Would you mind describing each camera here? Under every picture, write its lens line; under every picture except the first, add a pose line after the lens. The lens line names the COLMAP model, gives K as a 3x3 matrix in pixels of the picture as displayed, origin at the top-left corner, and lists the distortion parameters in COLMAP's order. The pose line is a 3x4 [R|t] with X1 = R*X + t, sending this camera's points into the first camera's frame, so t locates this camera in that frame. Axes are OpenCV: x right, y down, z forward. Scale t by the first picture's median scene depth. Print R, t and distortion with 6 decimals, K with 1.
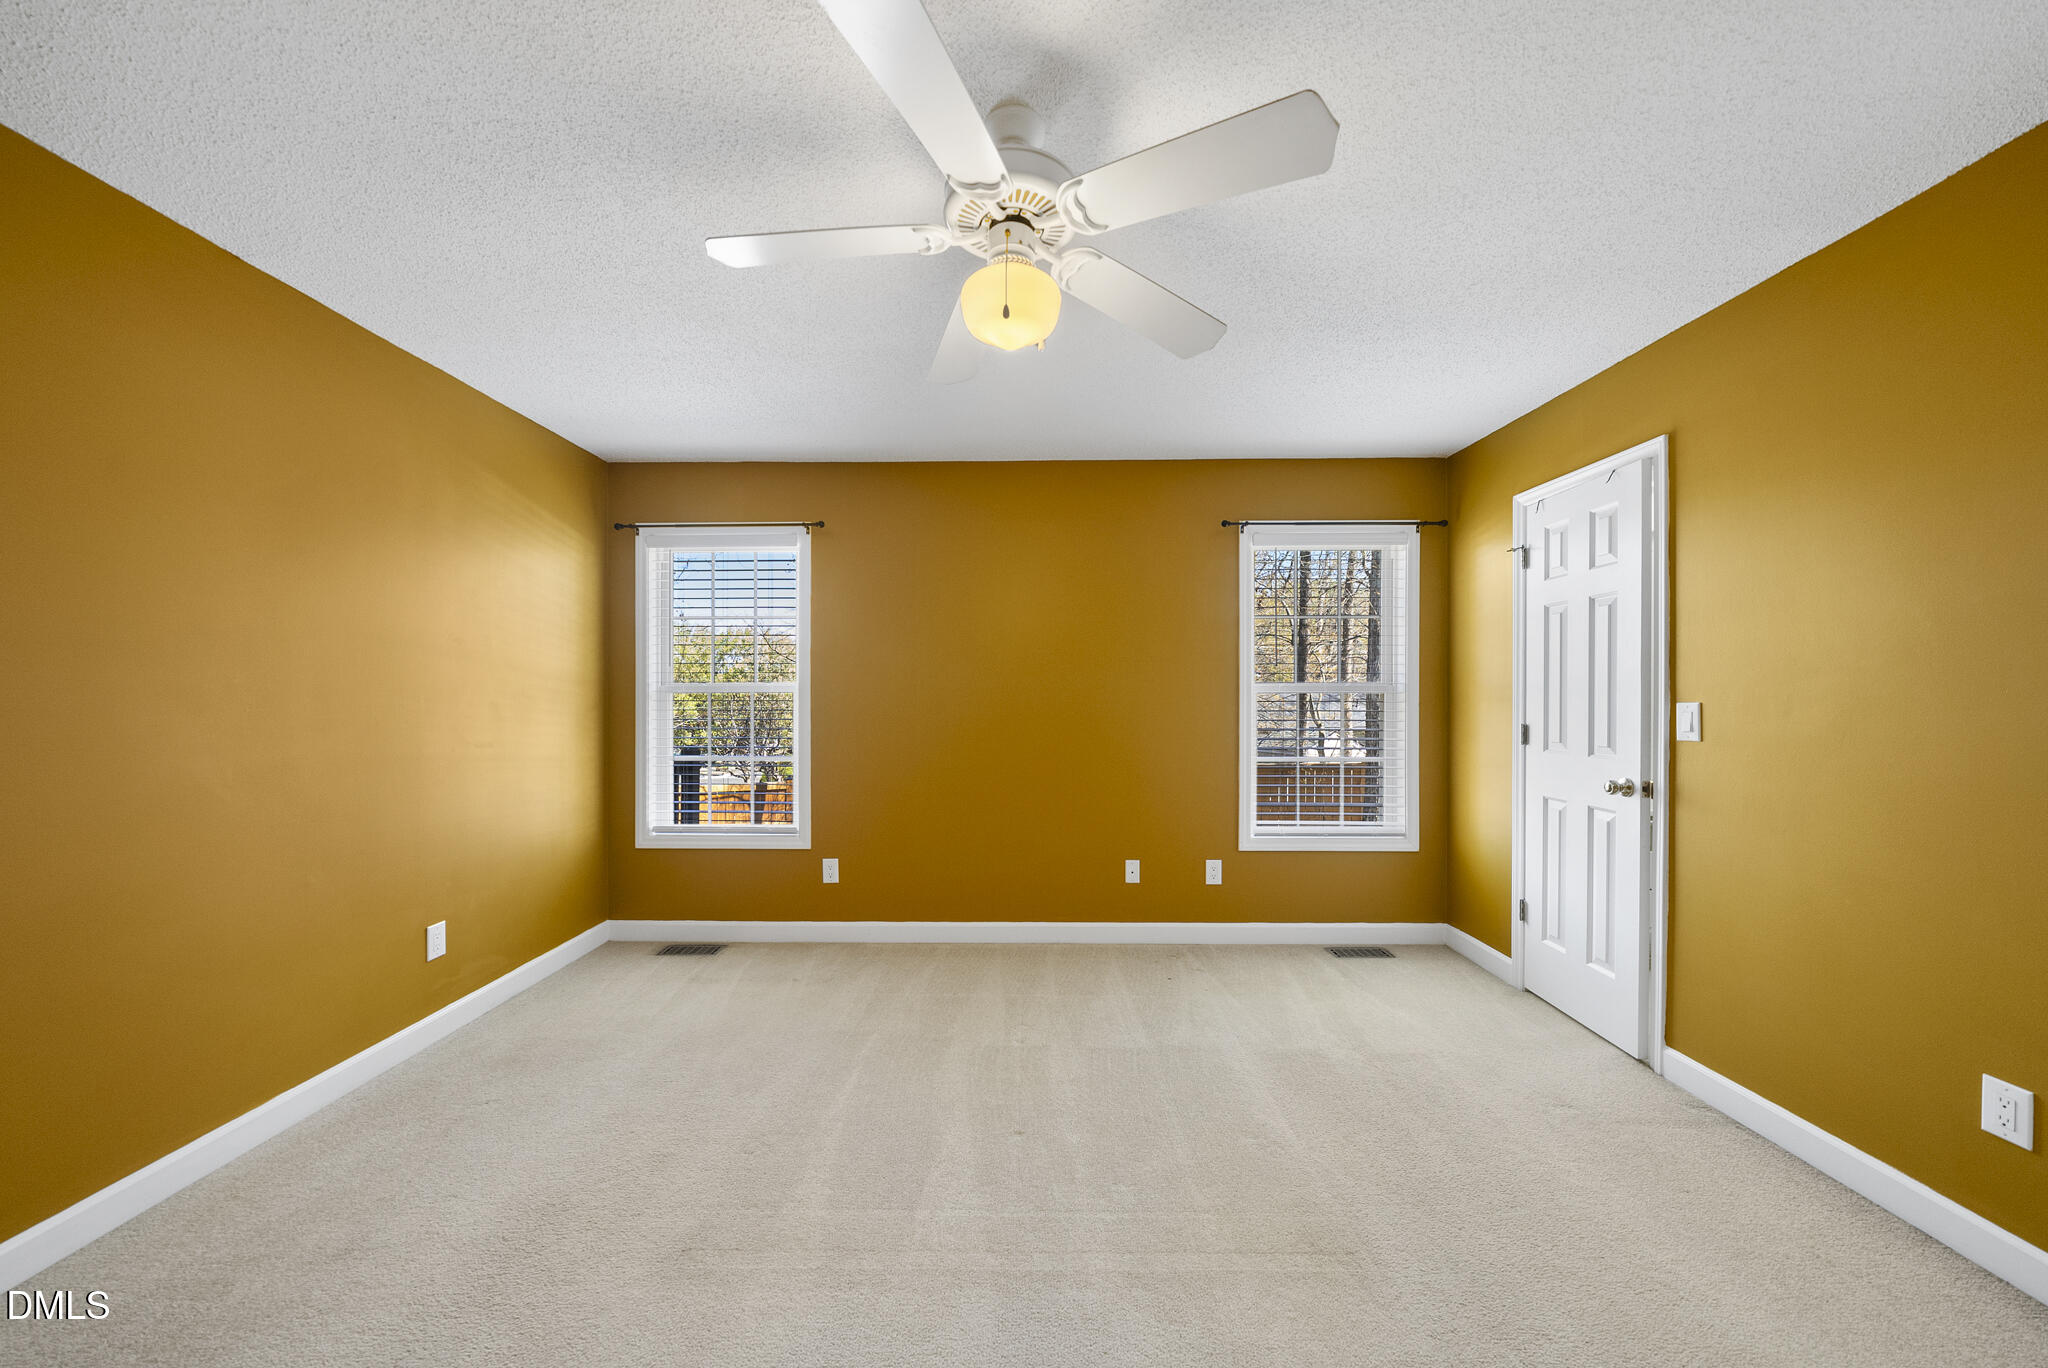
lens RADIAL K [[704.9, 0, 1018.3], [0, 704.9, 695.2], [0, 0, 1]] dist [-0.009716, 0.000270]
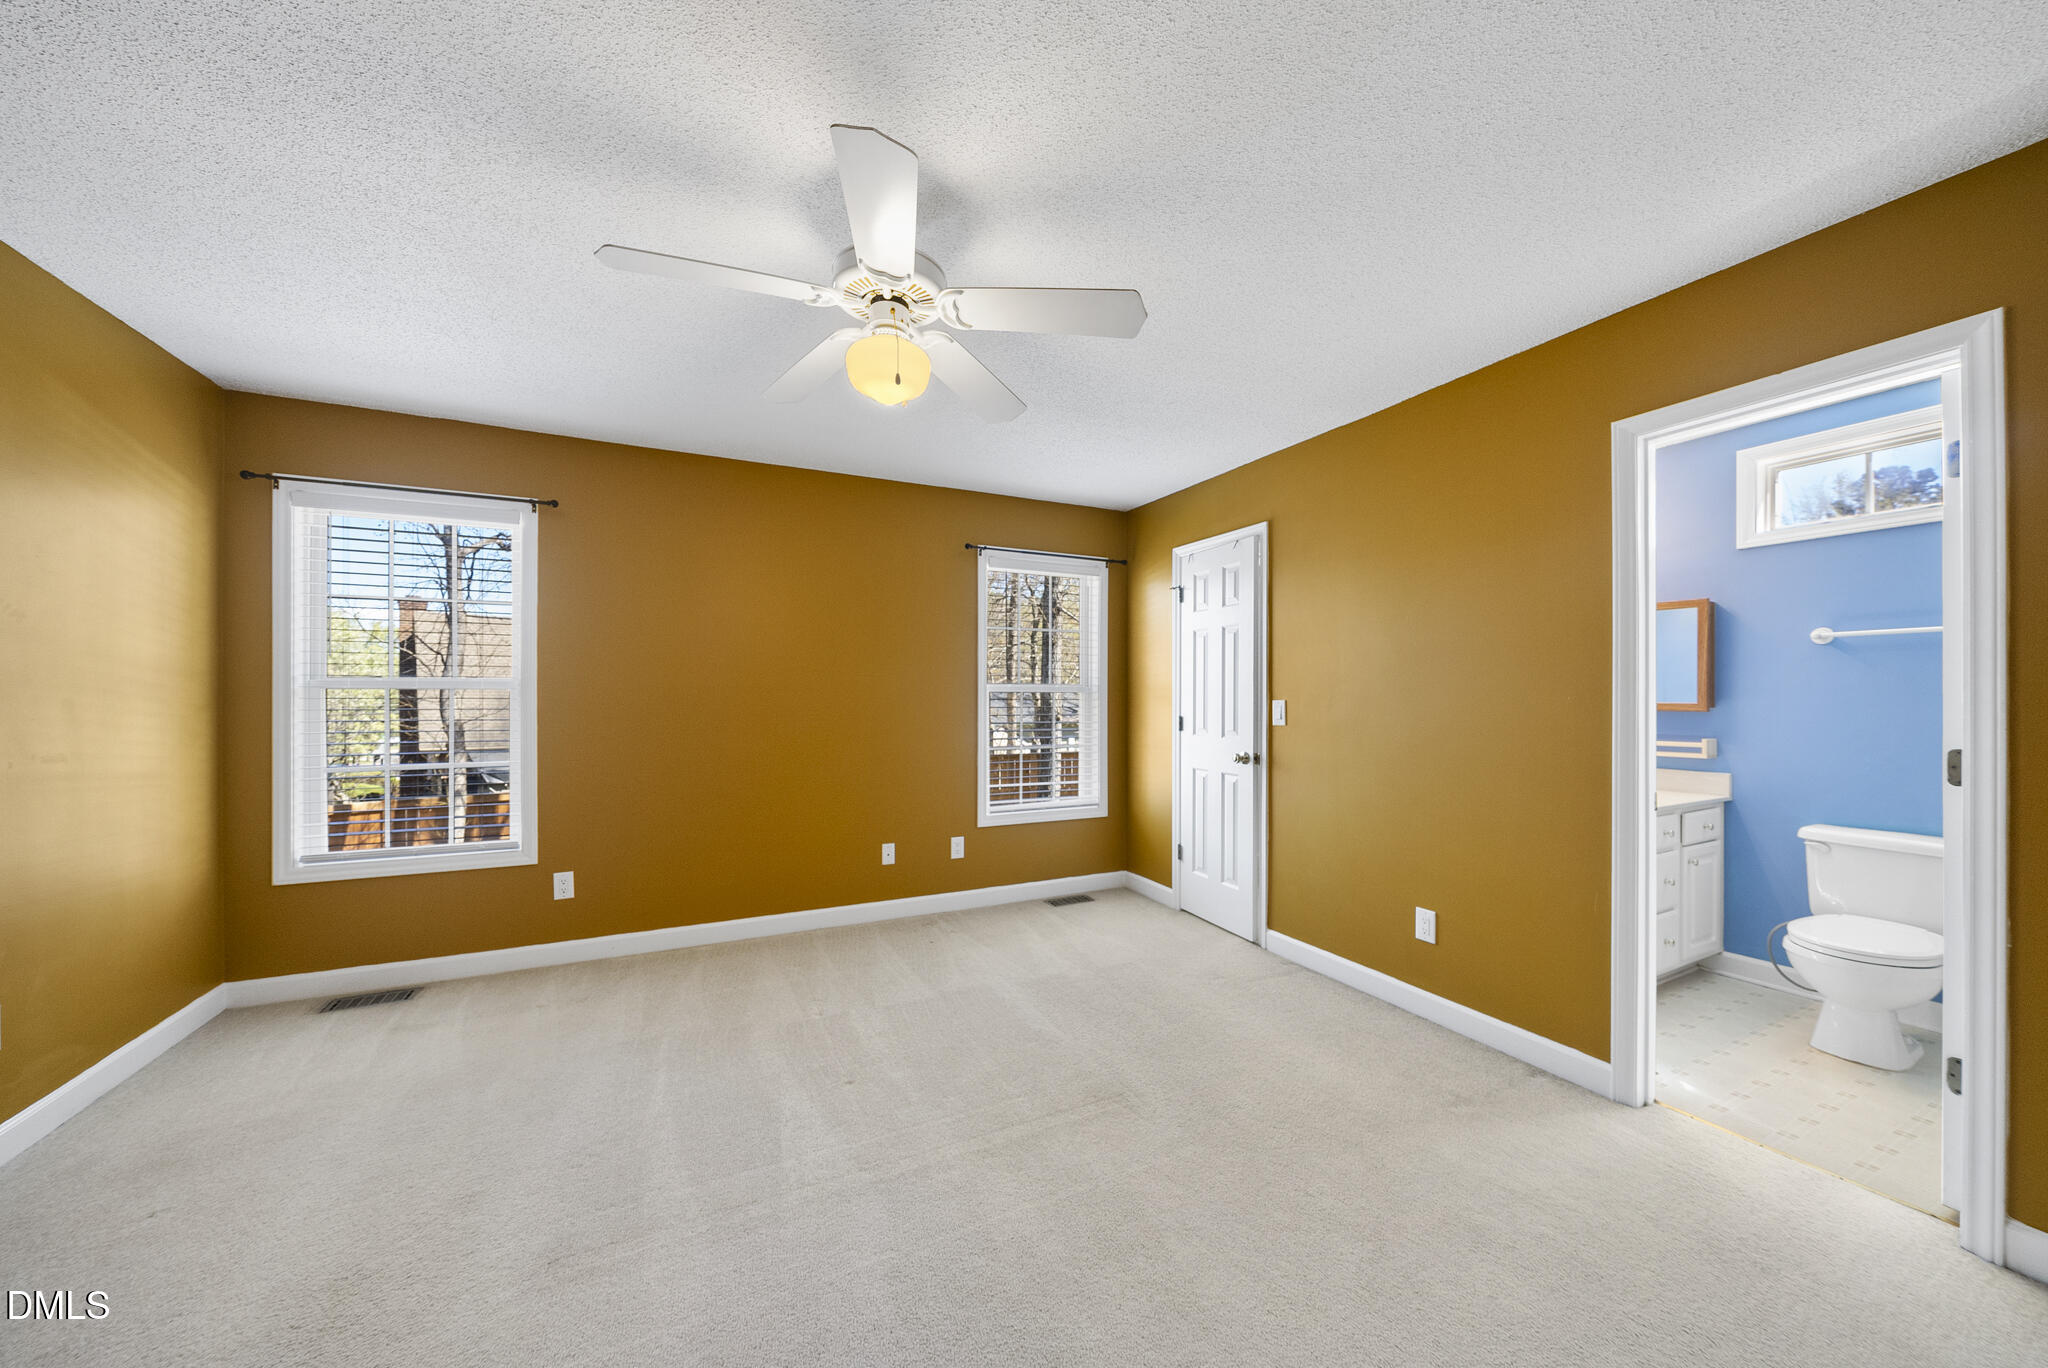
lens RADIAL K [[697.6, 0, 1019.4], [0, 697.6, 690.0], [0, 0, 1]] dist [-0.009522, 0.000202]
pose [[0.895062, 0.006287, 0.445898, -0.165772], [-0.003725, 0.999971, -0.006623, 0.000413], [-0.445927, 0.004267, 0.895059, -0.078477]]
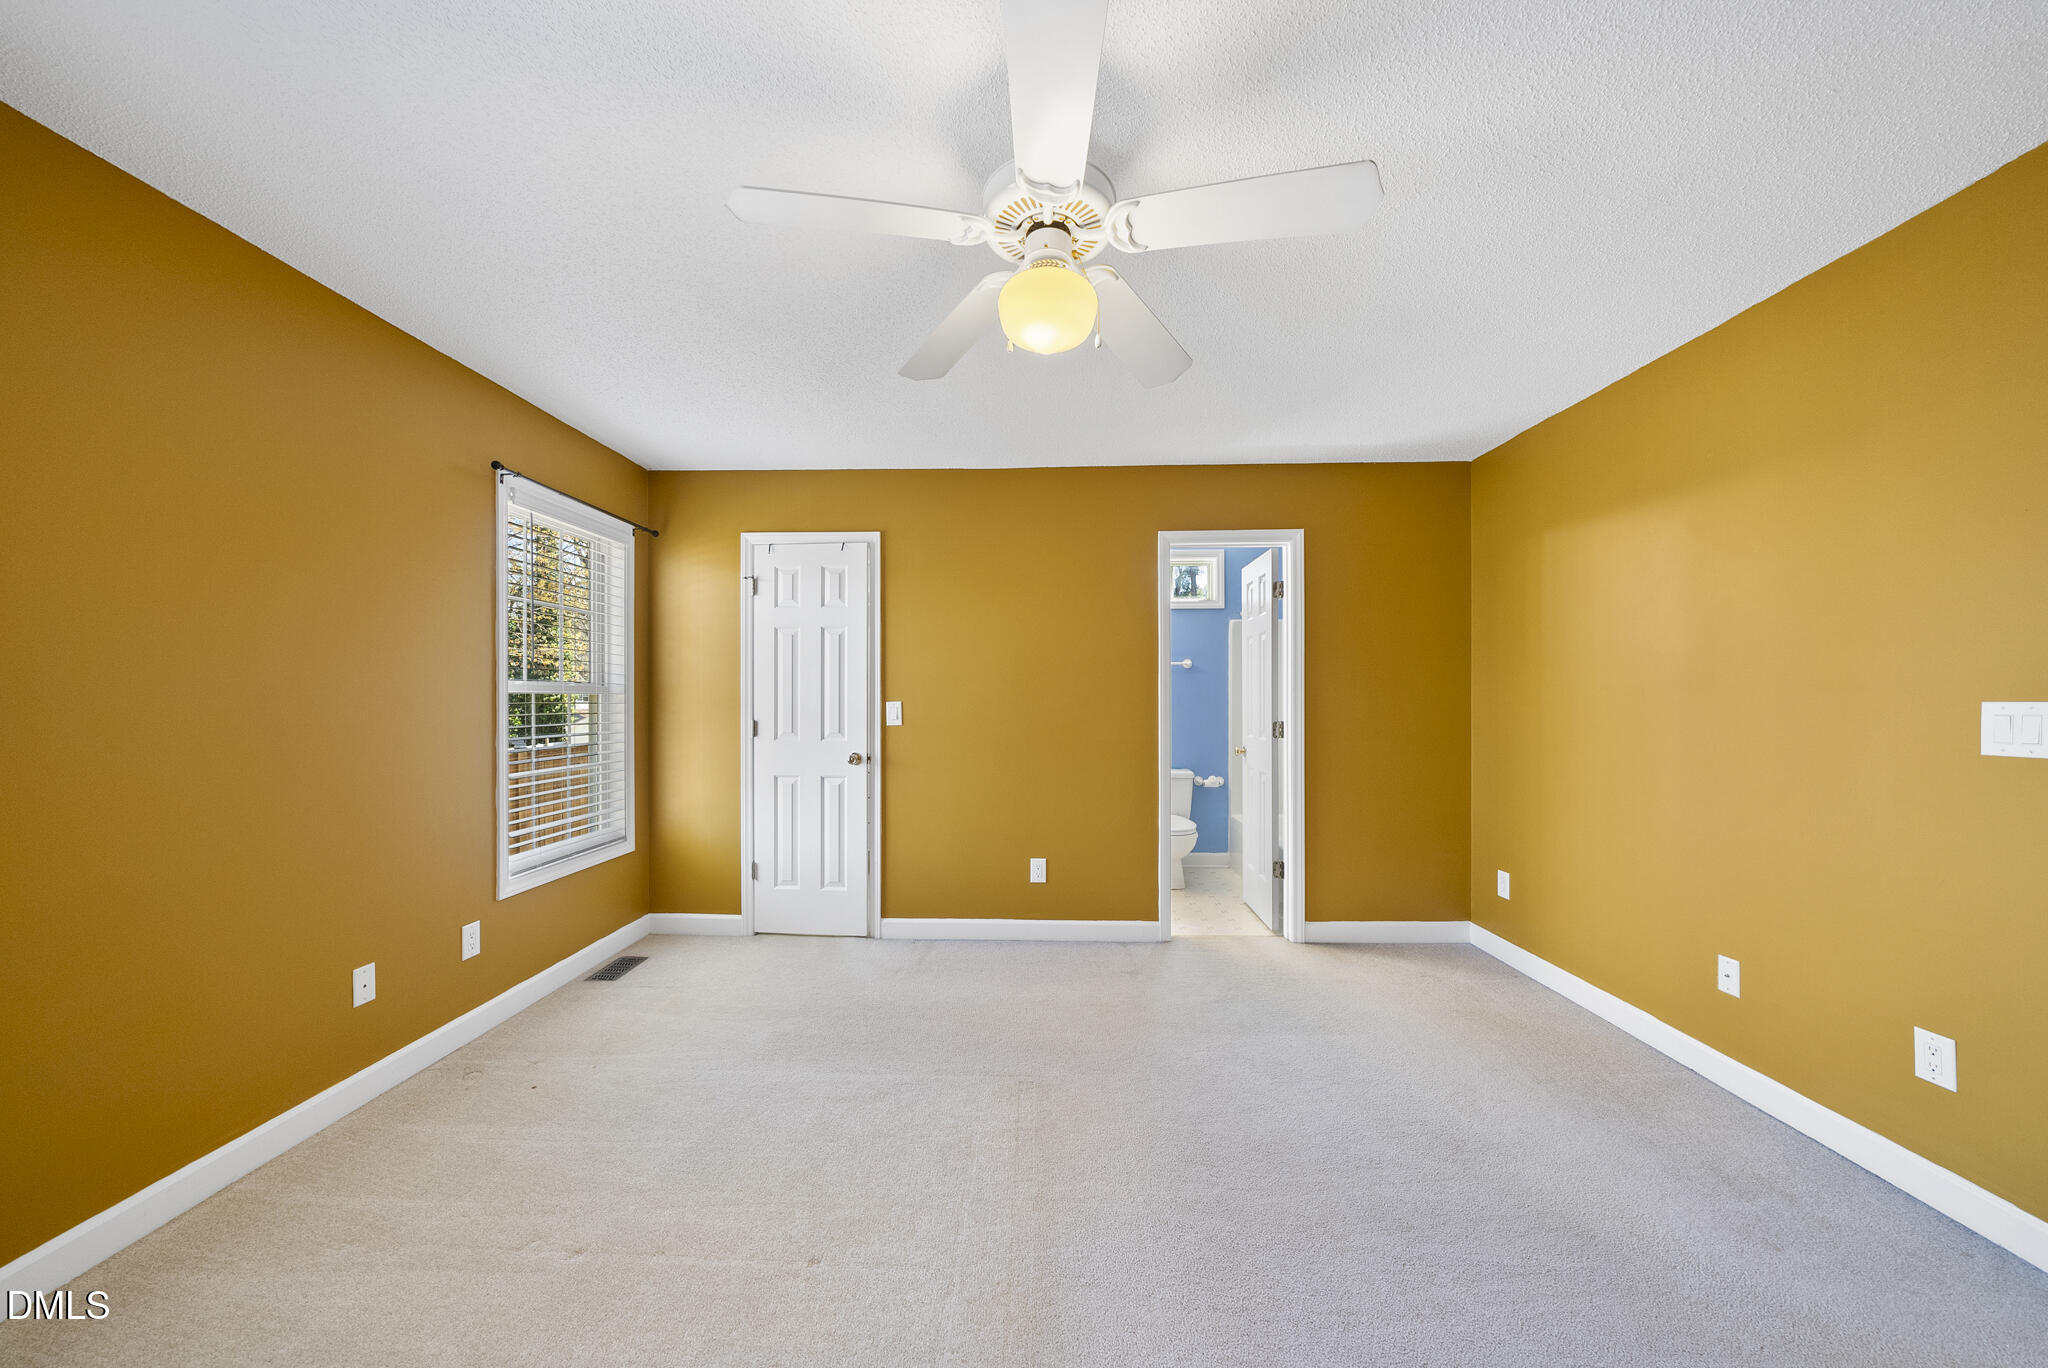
lens RADIAL K [[704.9, 0, 1018.3], [0, 704.9, 695.2], [0, 0, 1]] dist [-0.009716, 0.000270]
pose [[0.026010, 0.005096, 0.999649, -0.500585], [-0.003798, 0.999980, -0.004999, 0.001445], [-0.999654, -0.003667, 0.026029, 0.492771]]
